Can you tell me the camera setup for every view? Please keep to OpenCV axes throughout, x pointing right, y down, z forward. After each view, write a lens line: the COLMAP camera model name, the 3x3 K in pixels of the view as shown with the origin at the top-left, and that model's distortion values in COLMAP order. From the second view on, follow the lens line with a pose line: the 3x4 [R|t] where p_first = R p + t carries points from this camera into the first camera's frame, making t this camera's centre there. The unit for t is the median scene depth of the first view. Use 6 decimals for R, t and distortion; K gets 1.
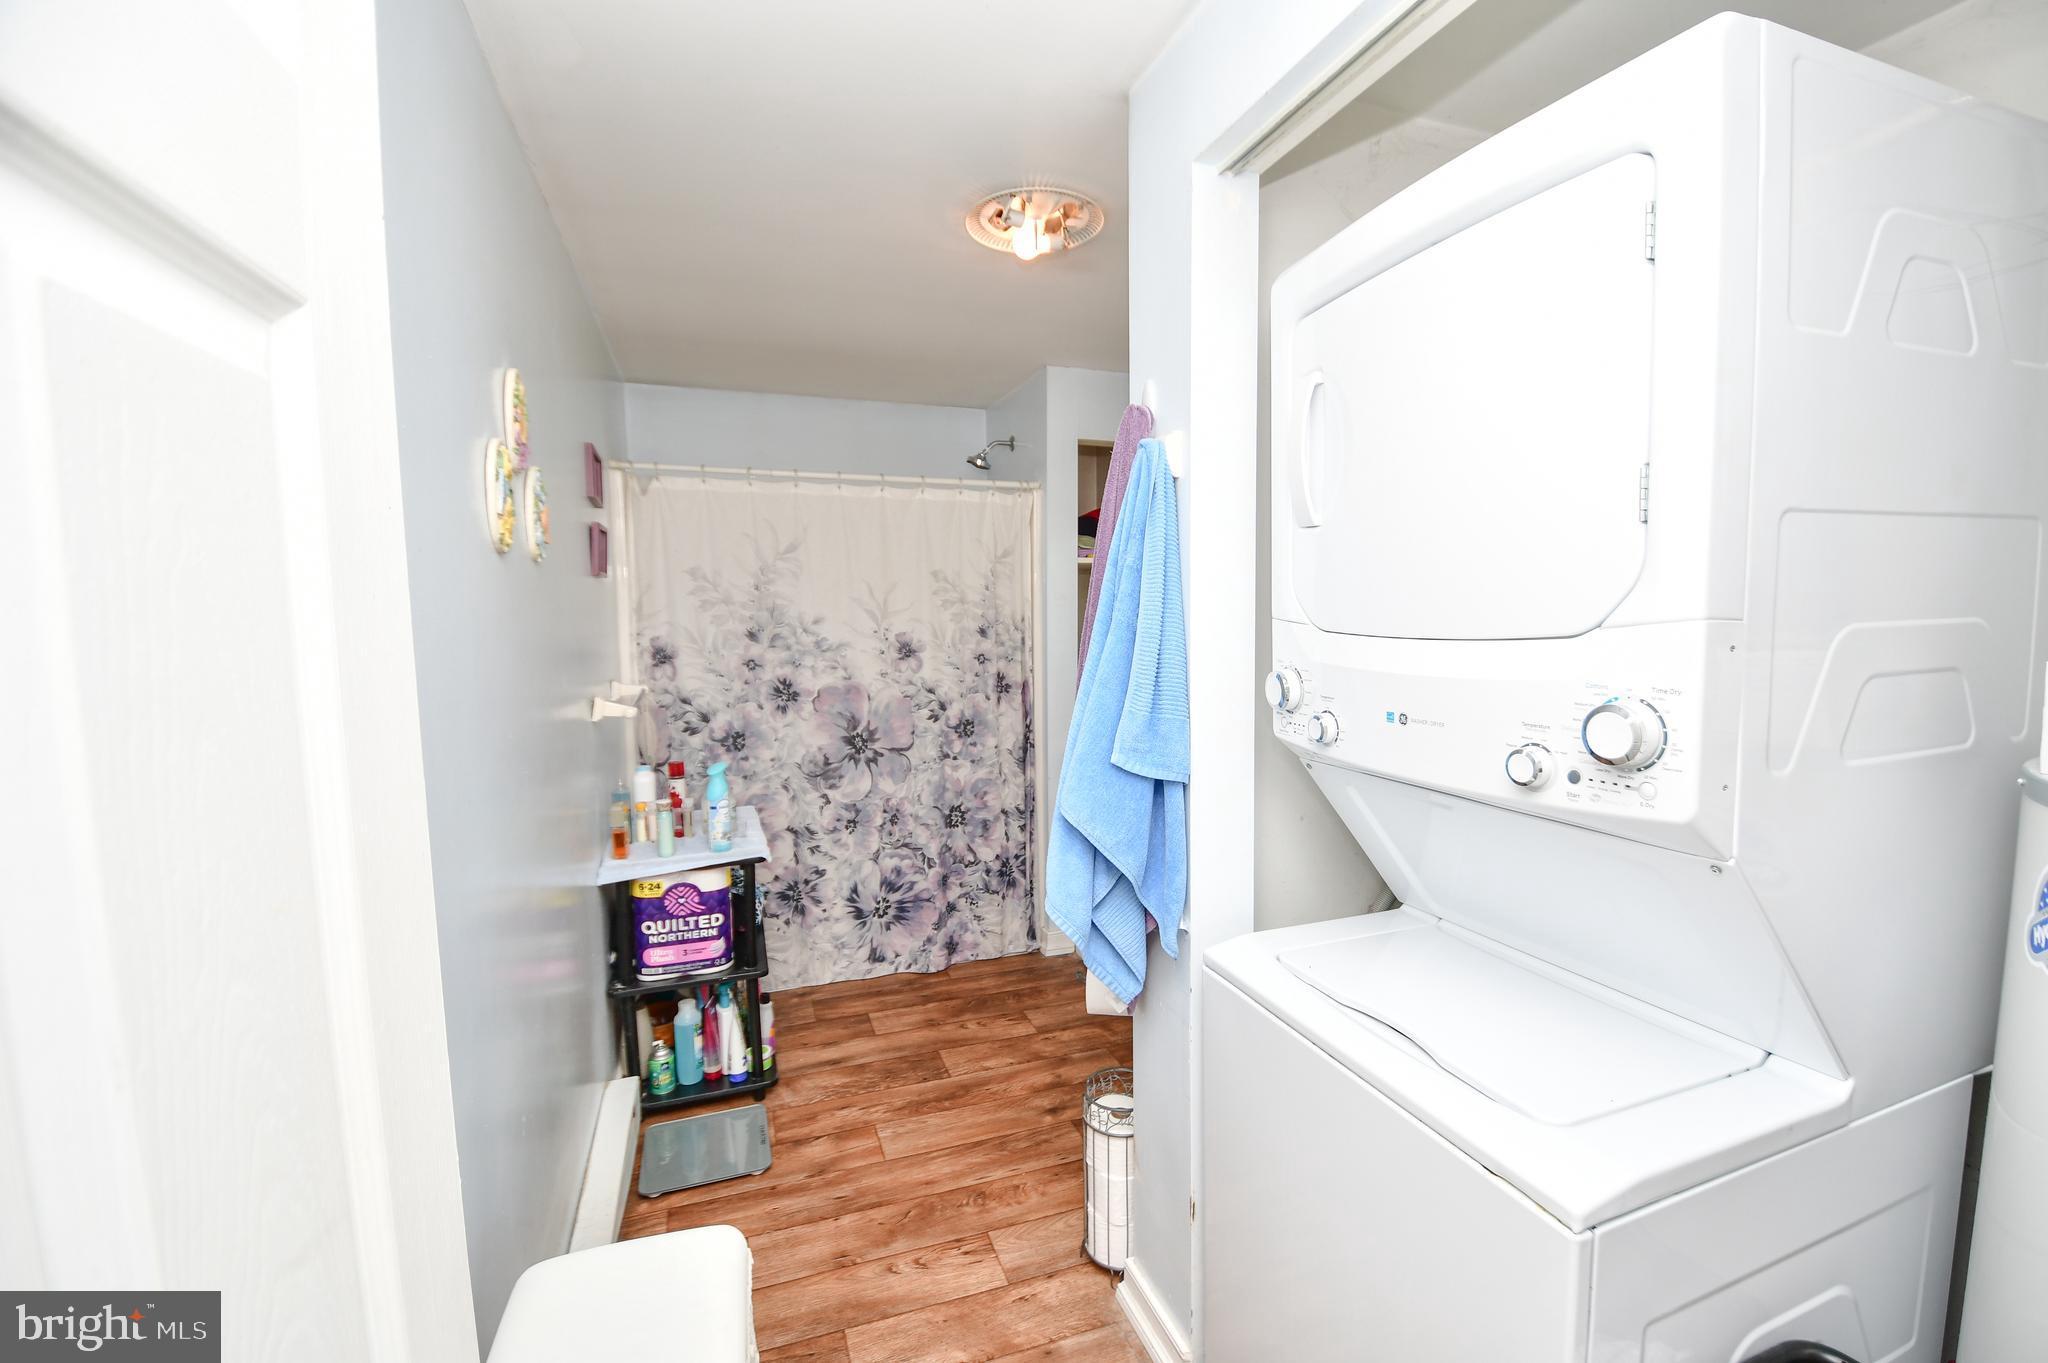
lens RADIAL K [[828.1, 0, 1024.0], [0, 828.1, 681.5], [0, 0, 1]] dist [-0.000179, -0.005567]
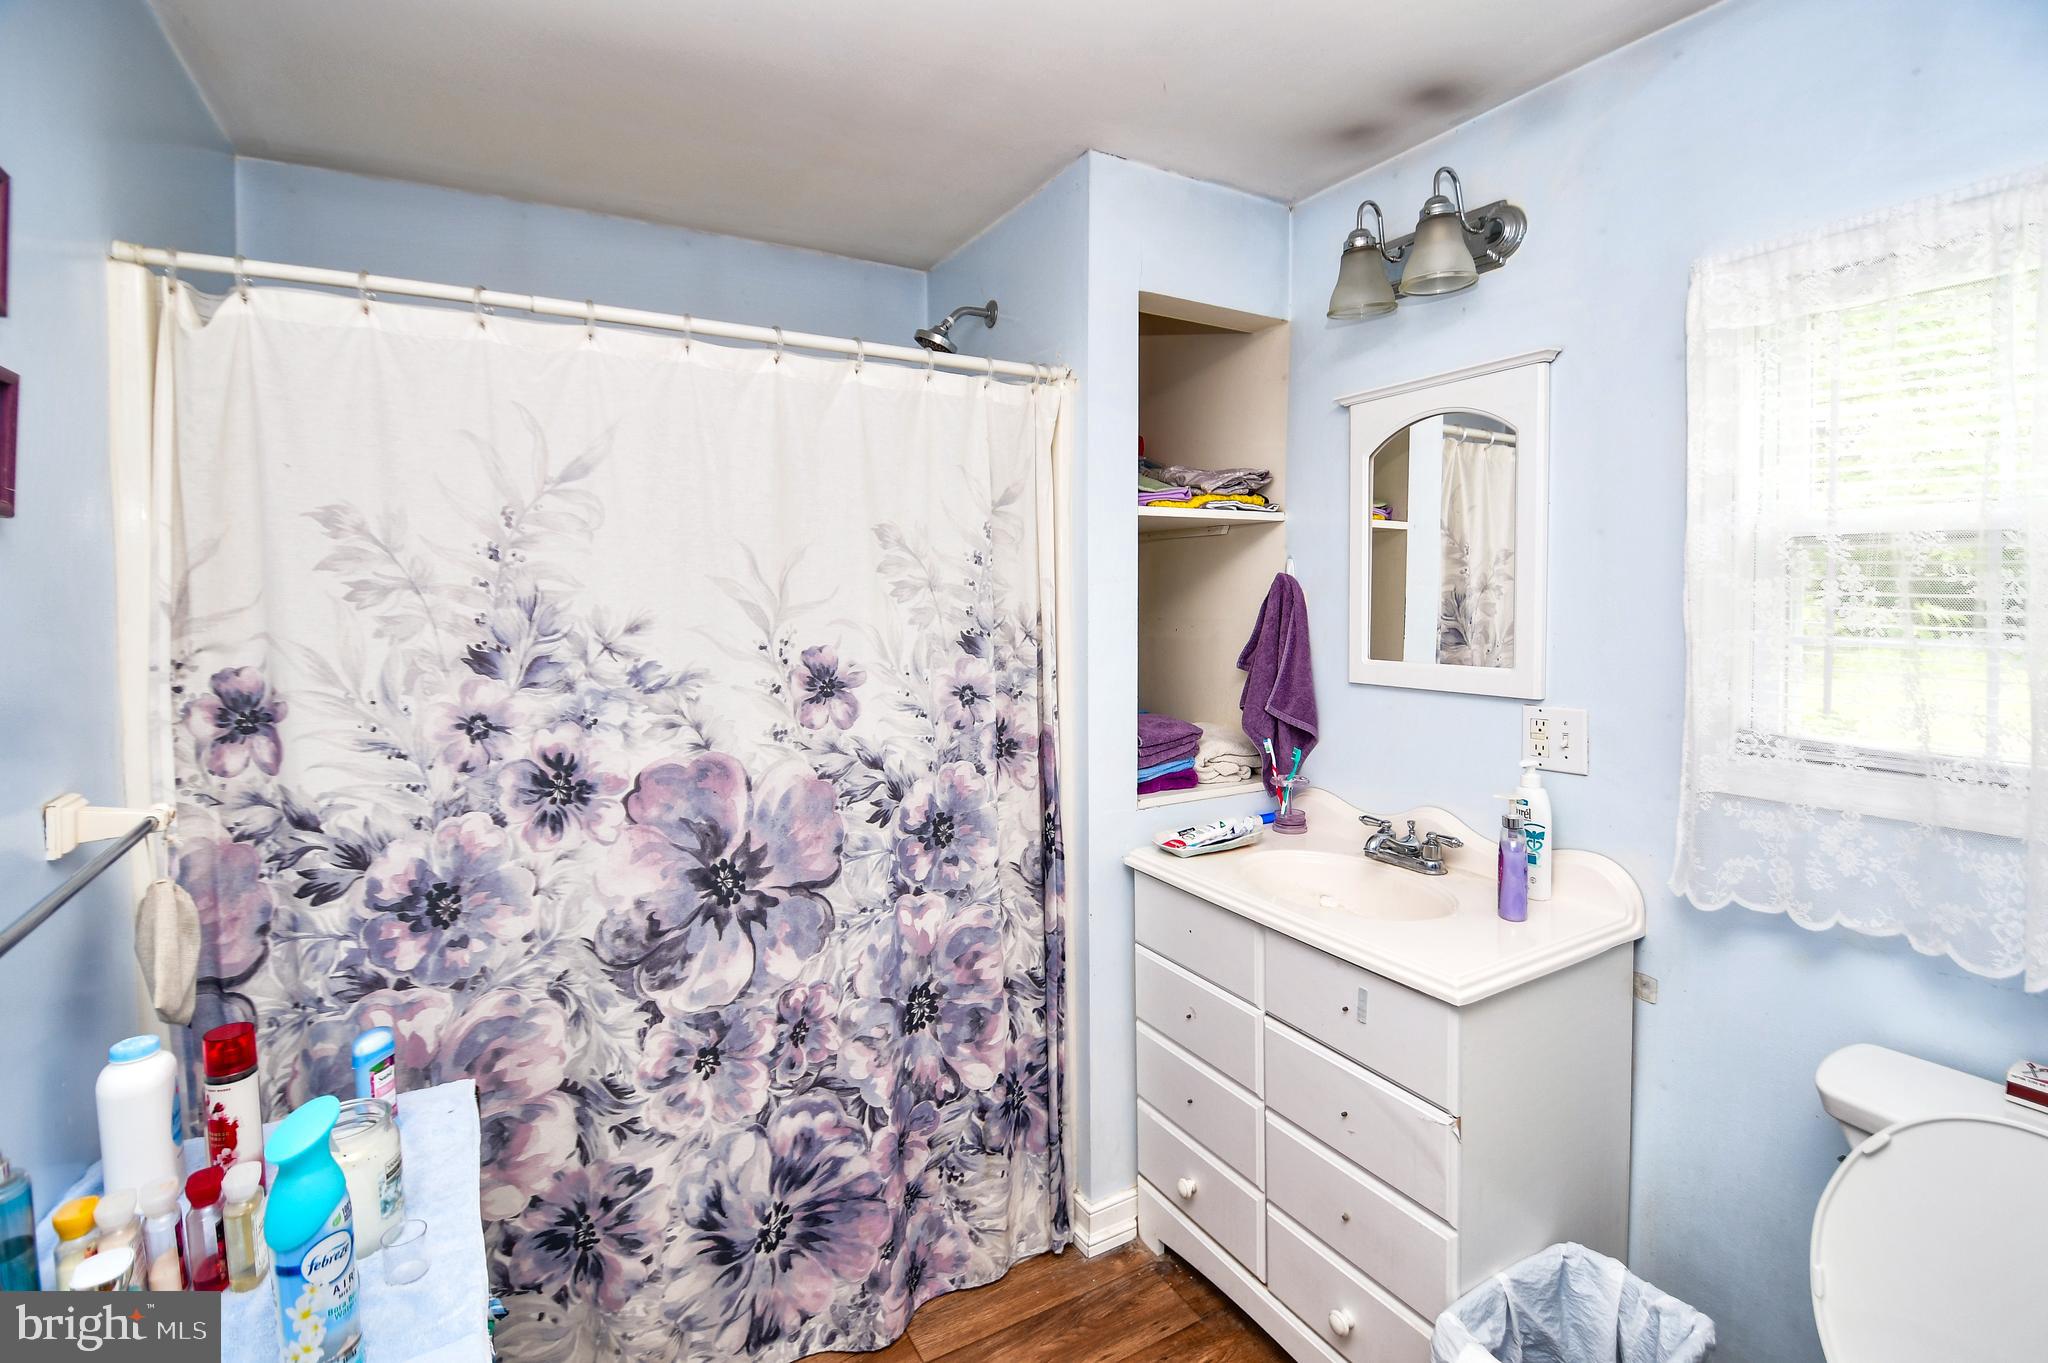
lens RADIAL K [[901.8, 0, 1021.6], [0, 901.8, 619.6], [0, 0, 1]] dist [0.019486, -0.027511]
pose [[0.984463, -0.006571, 0.175470, -0.120629], [0.017005, 0.998170, -0.058024, -0.042393], [-0.174768, 0.060107, 0.982773, 0.444781]]
